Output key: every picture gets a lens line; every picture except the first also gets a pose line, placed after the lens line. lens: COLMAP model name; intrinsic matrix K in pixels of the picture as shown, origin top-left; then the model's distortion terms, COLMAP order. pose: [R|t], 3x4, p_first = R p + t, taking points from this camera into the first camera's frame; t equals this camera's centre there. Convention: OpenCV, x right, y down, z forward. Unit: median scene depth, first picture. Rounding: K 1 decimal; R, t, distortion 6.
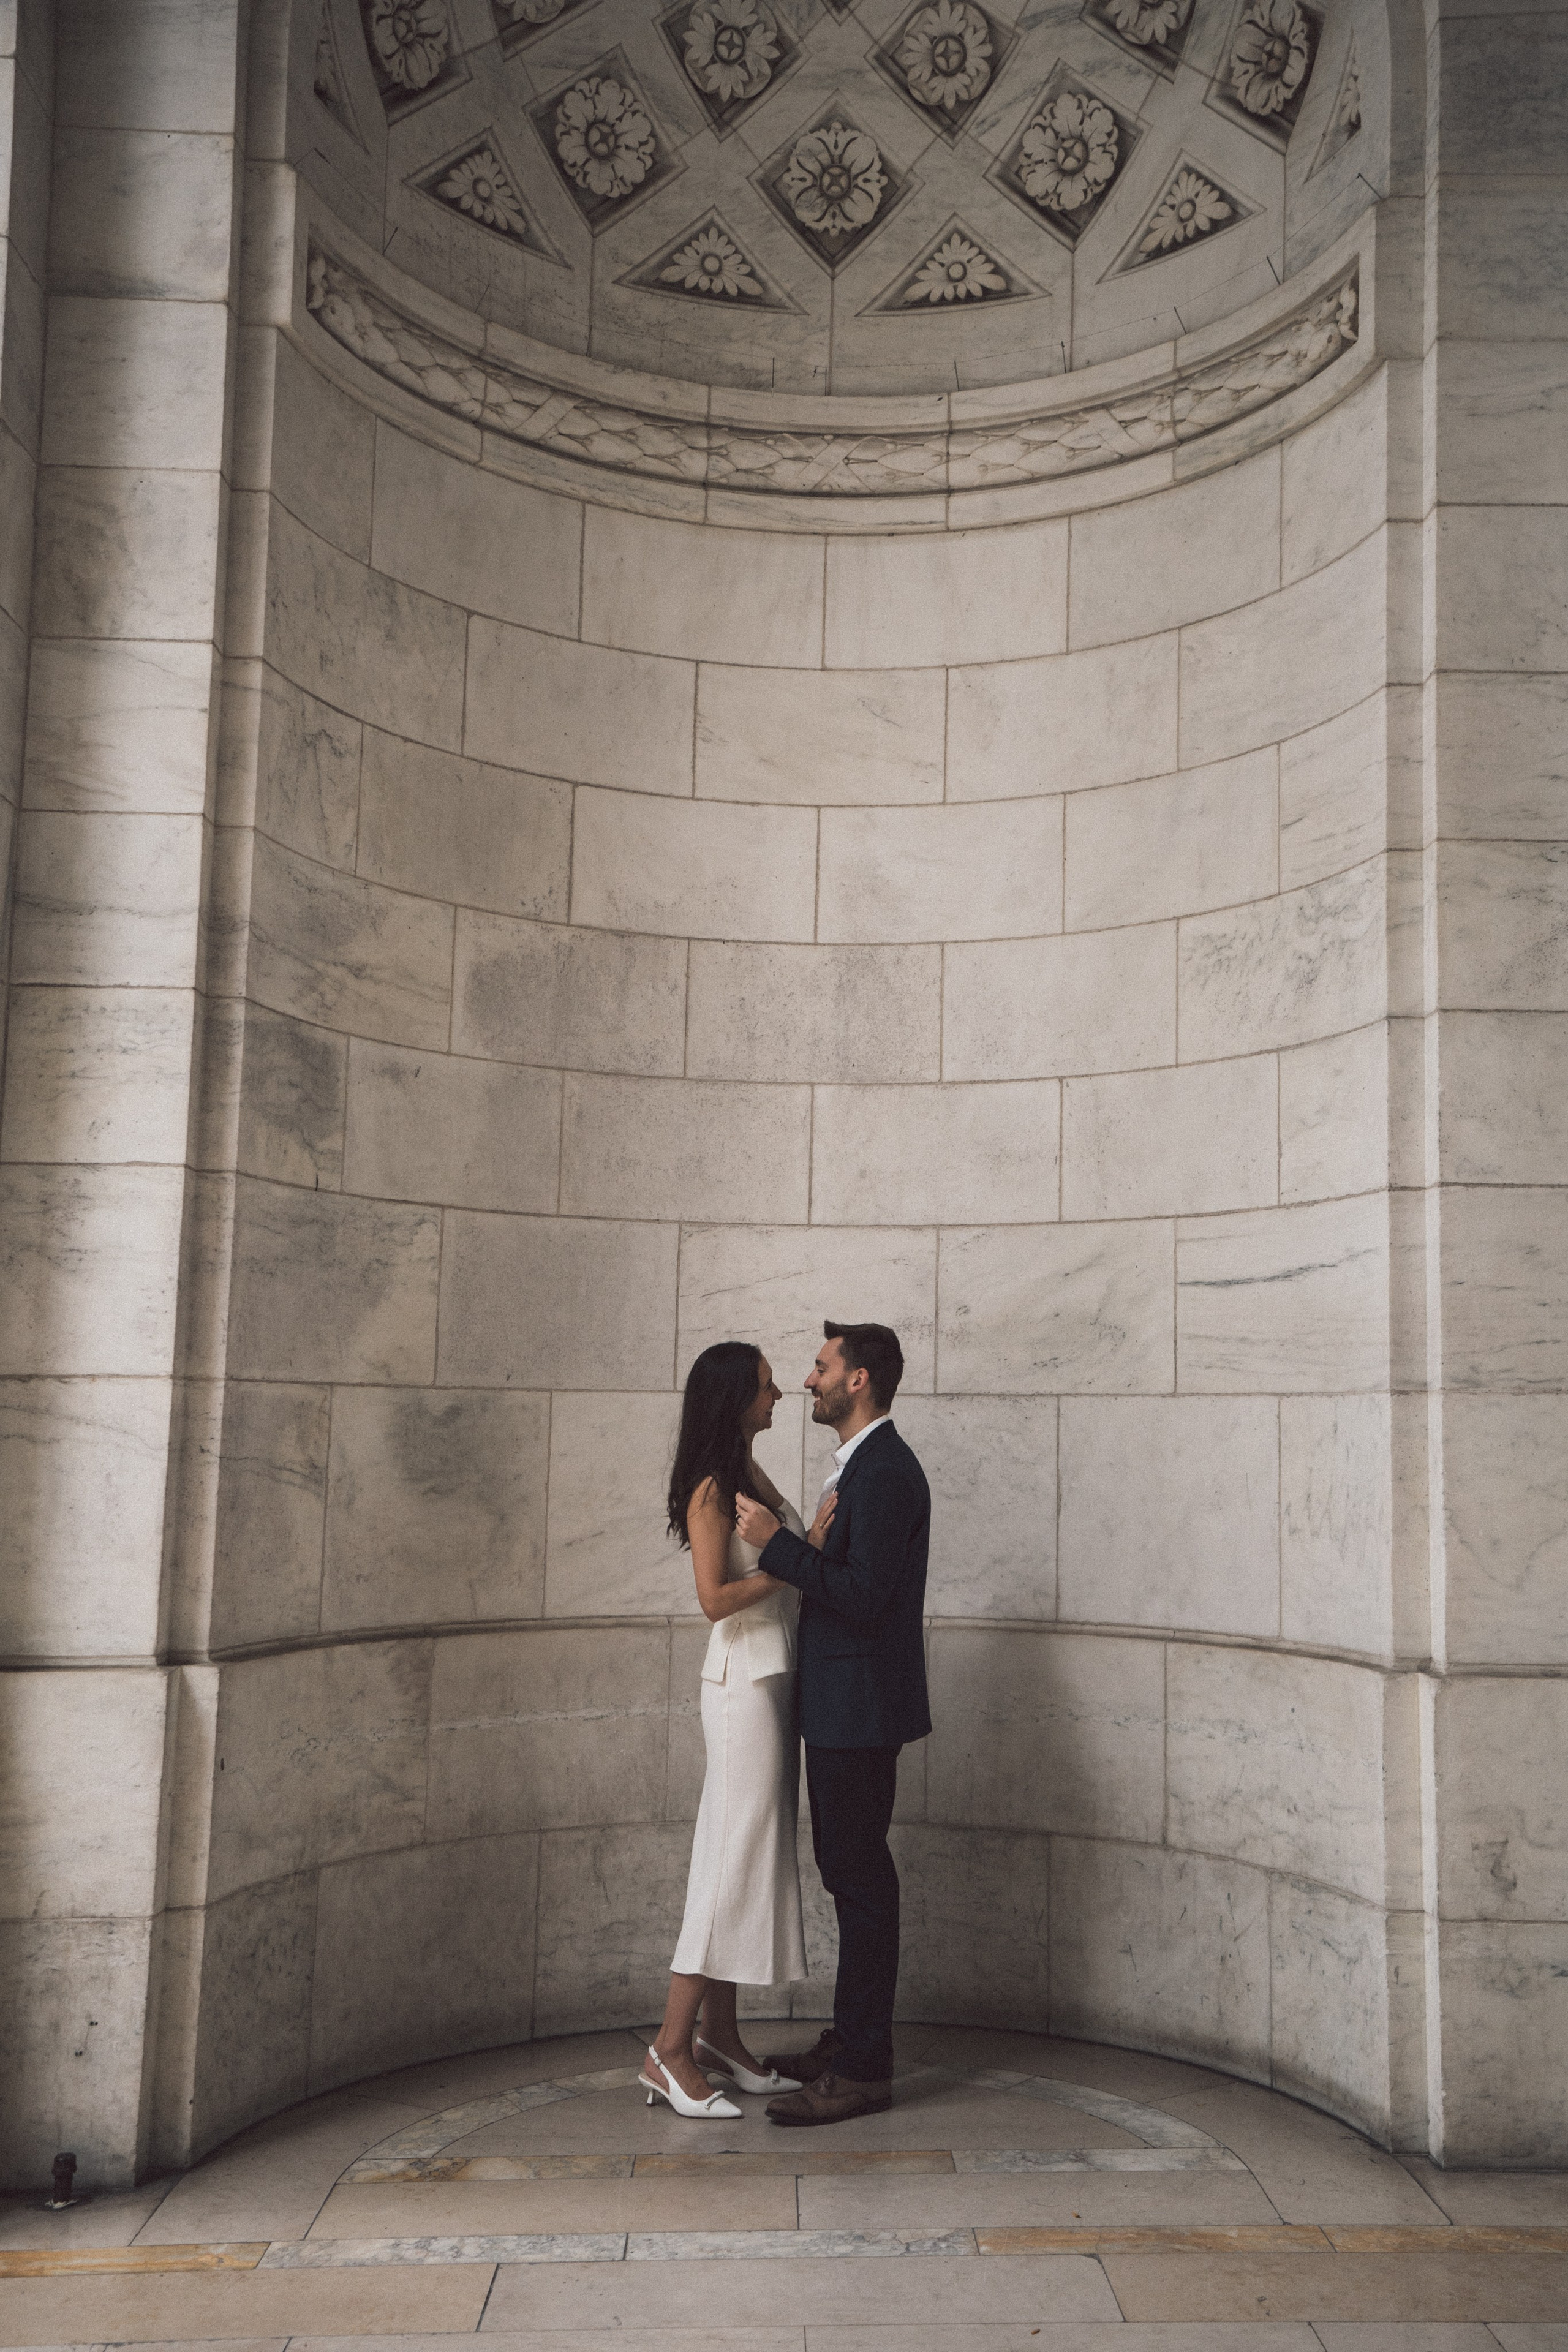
lens RADIAL K [[2491.7, 0, 861.5], [0, 2491.7, 1162.6], [0, 0, 1]] dist [0.062304, 0.044197]
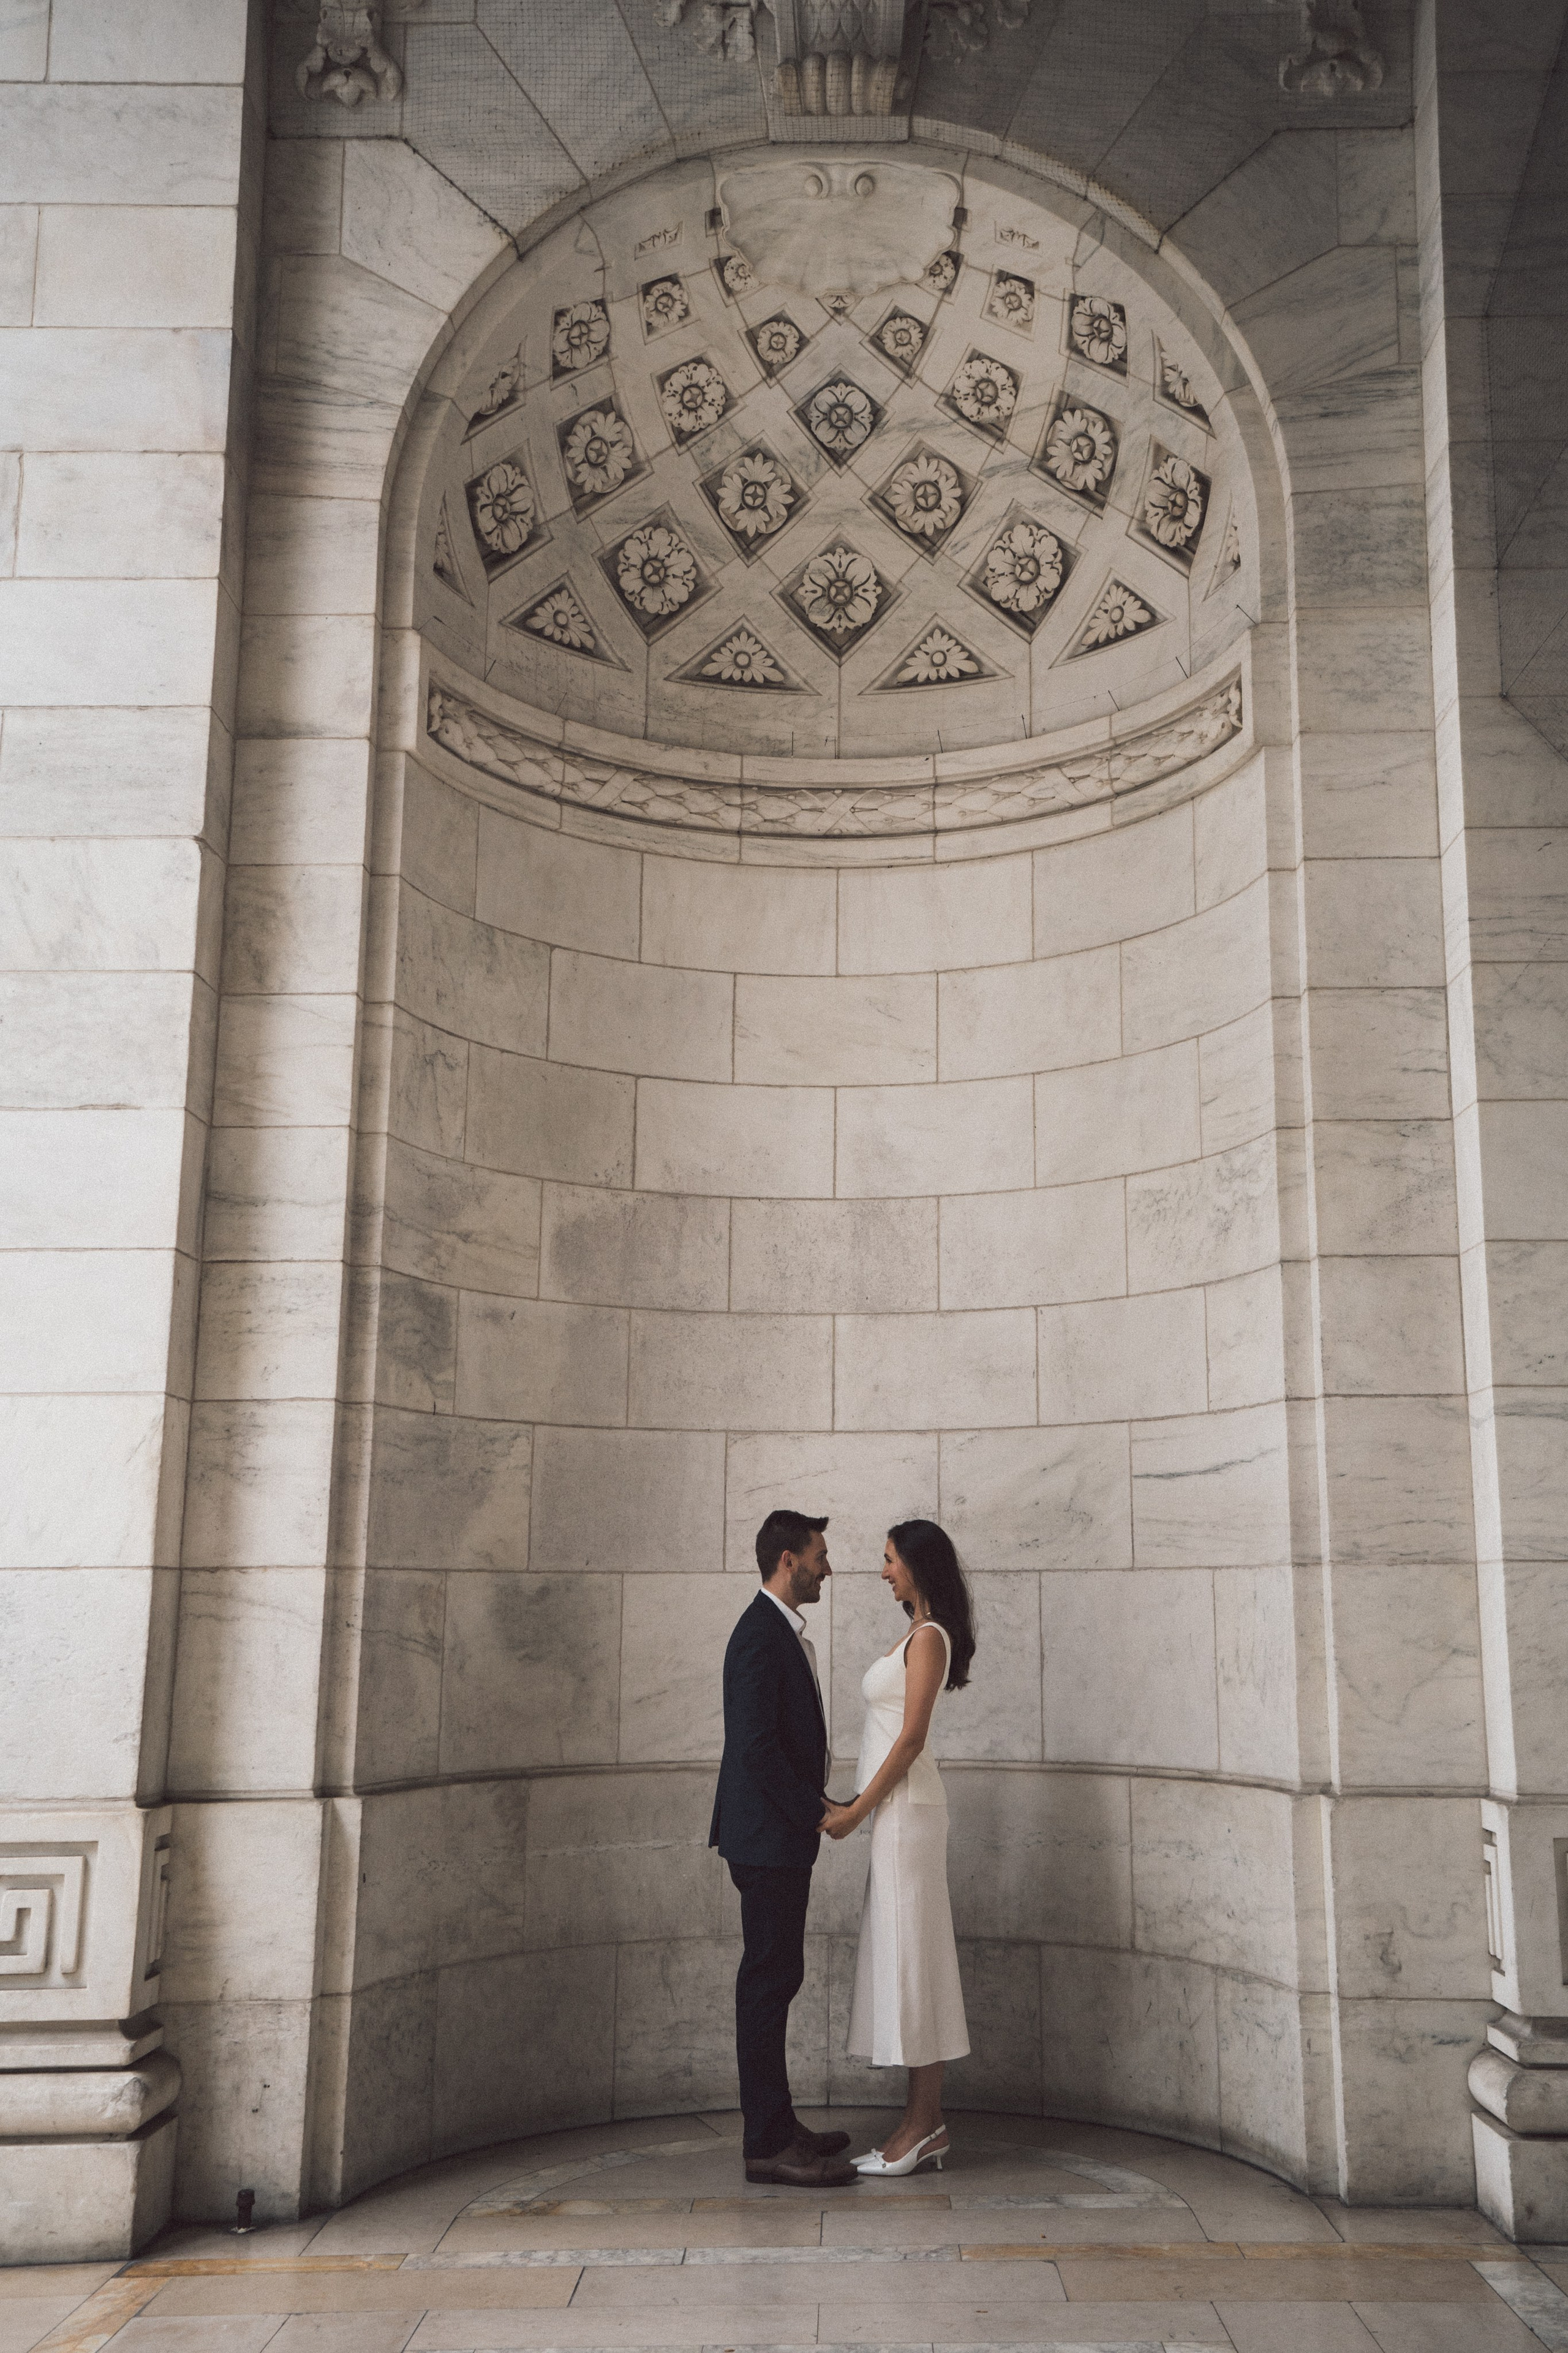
lens RADIAL K [[2388.1, 0, 822.9], [0, 2388.1, 1125.8], [0, 0, 1]] dist [0.060382, 0.044656]
pose [[0.998808, -0.023091, -0.043013, 0.031430], [0.019027, 0.995521, -0.092611, -0.017393], [0.044959, 0.091683, 0.994773, -0.196451]]
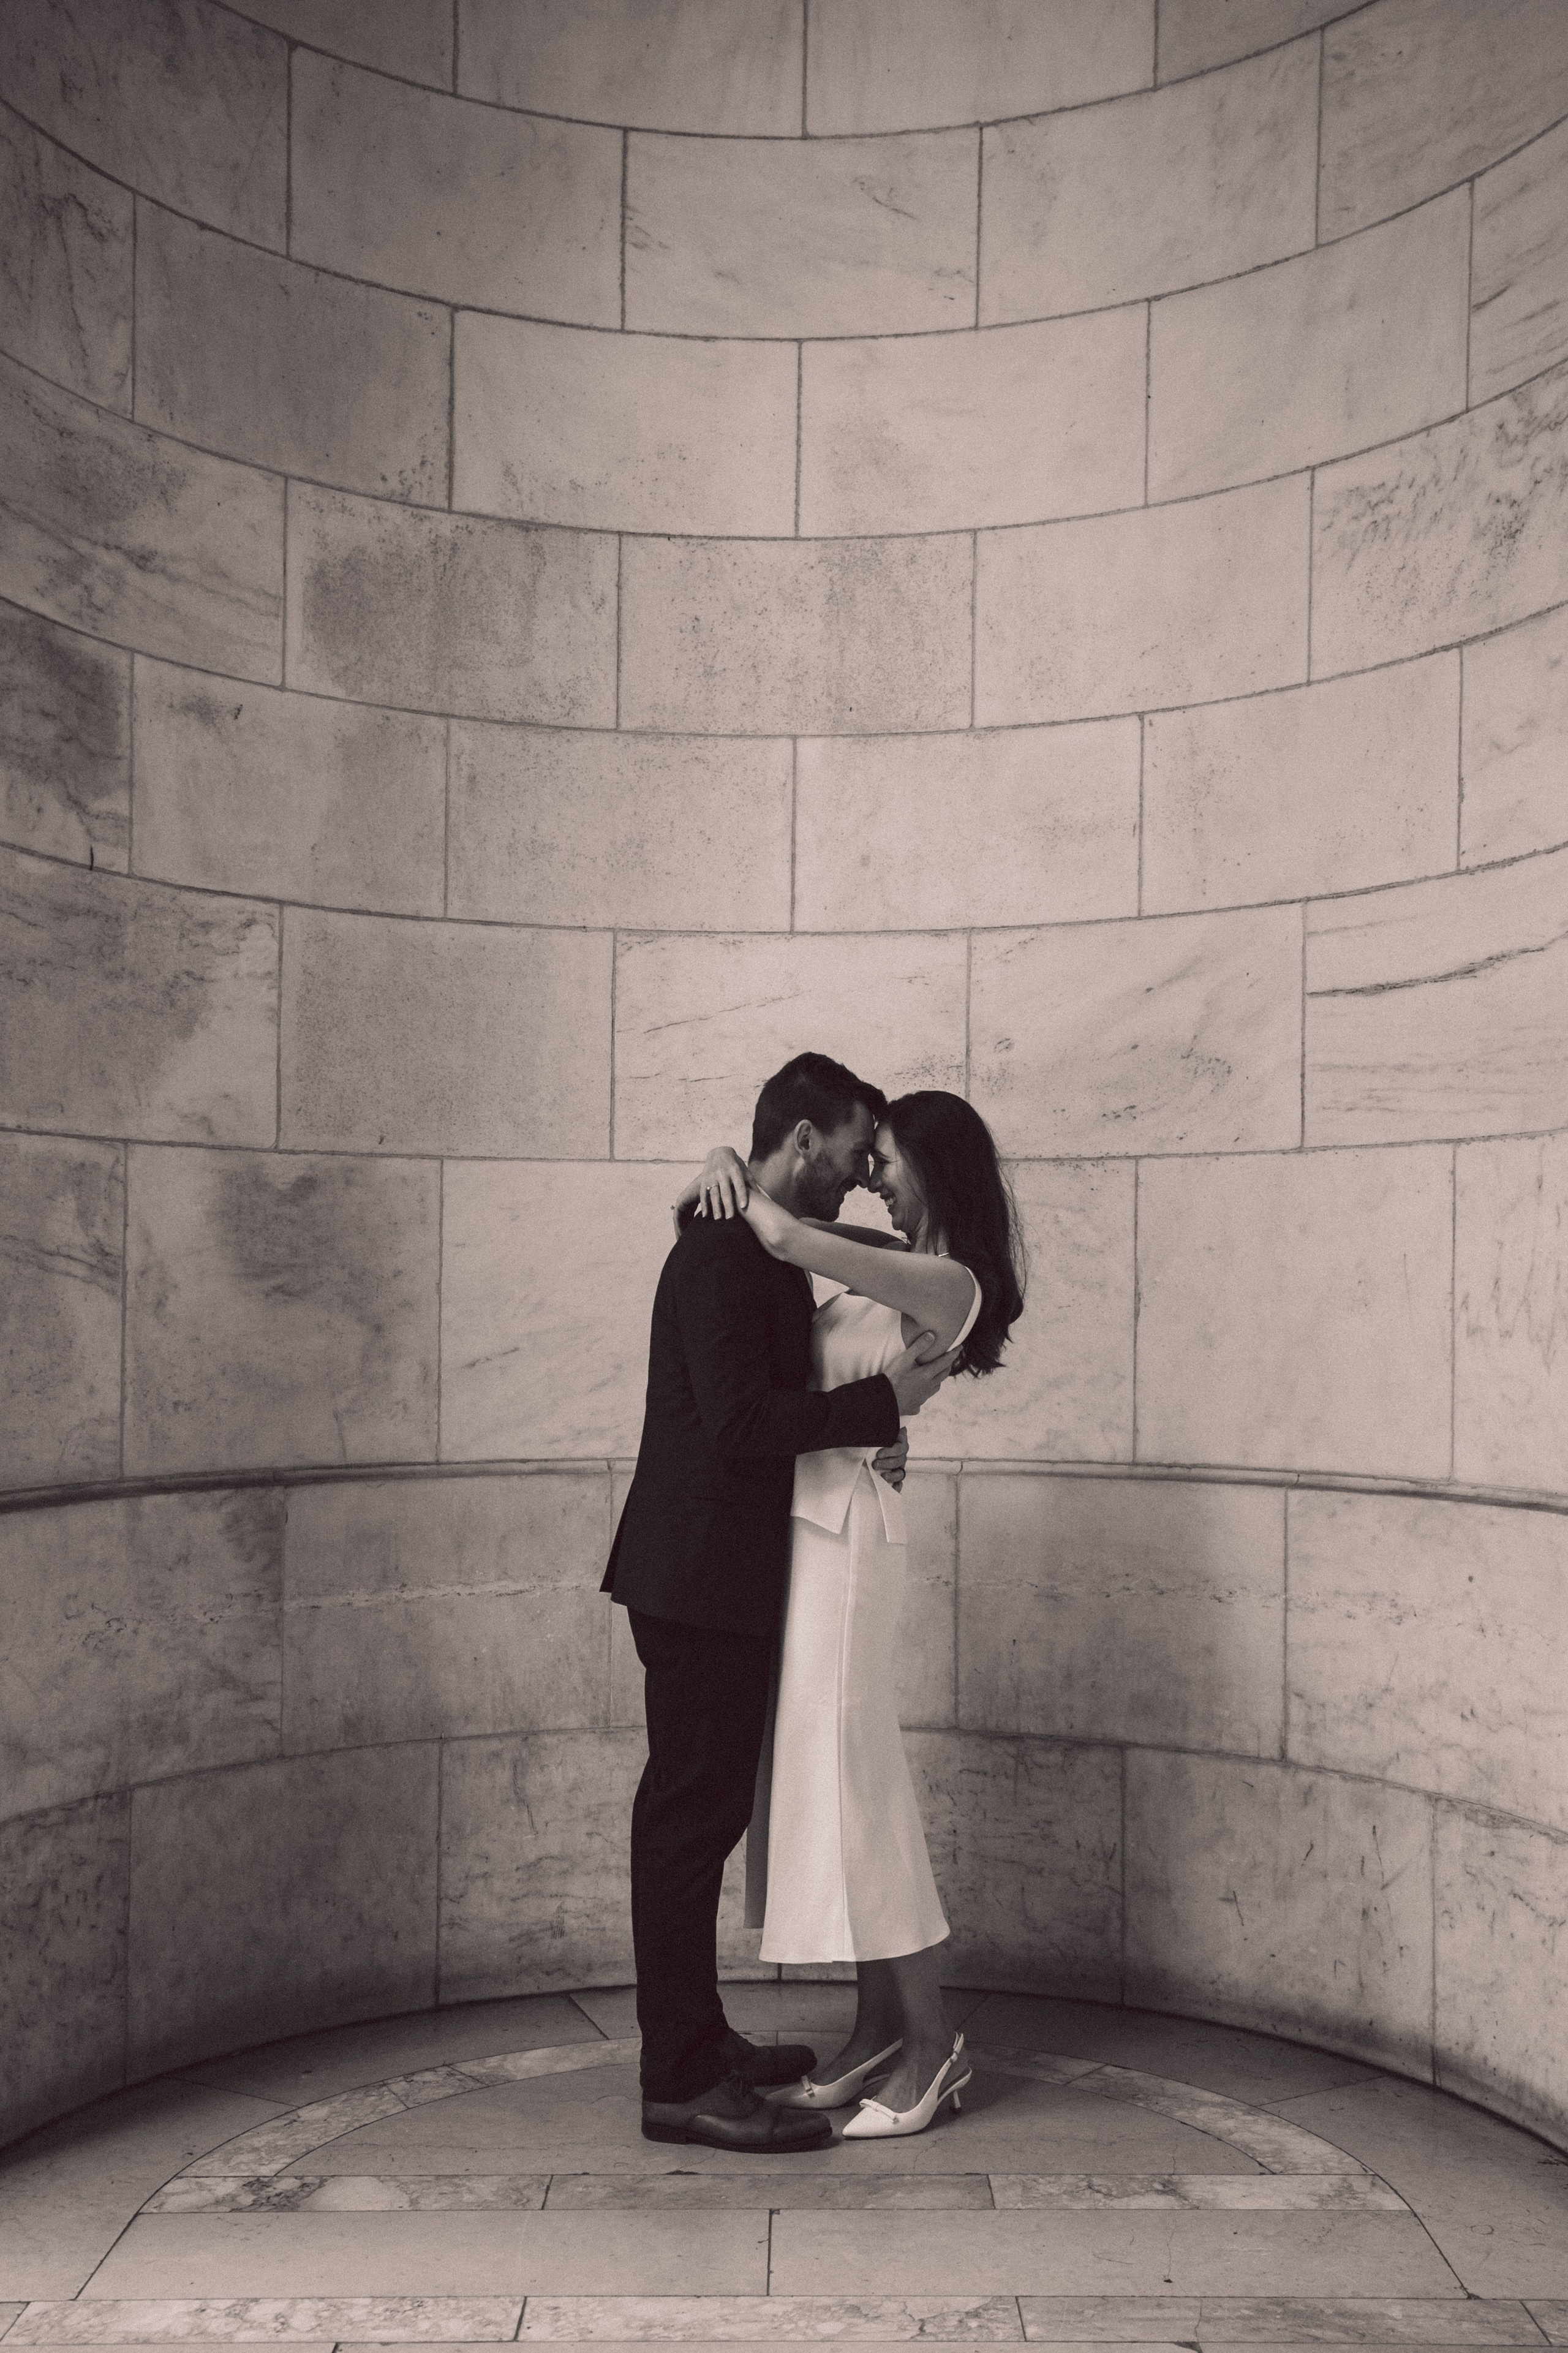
lens RADIAL K [[2857.4, 0, 709.3], [0, 2857.4, 1312.9], [0, 0, 1]] dist [0.062389, 0.061953]
pose [[0.997649, -0.009313, -0.067894, 0.012092], [0.017202, 0.993035, 0.116558, 0.042804], [0.066336, -0.117452, 0.990860, 0.177475]]
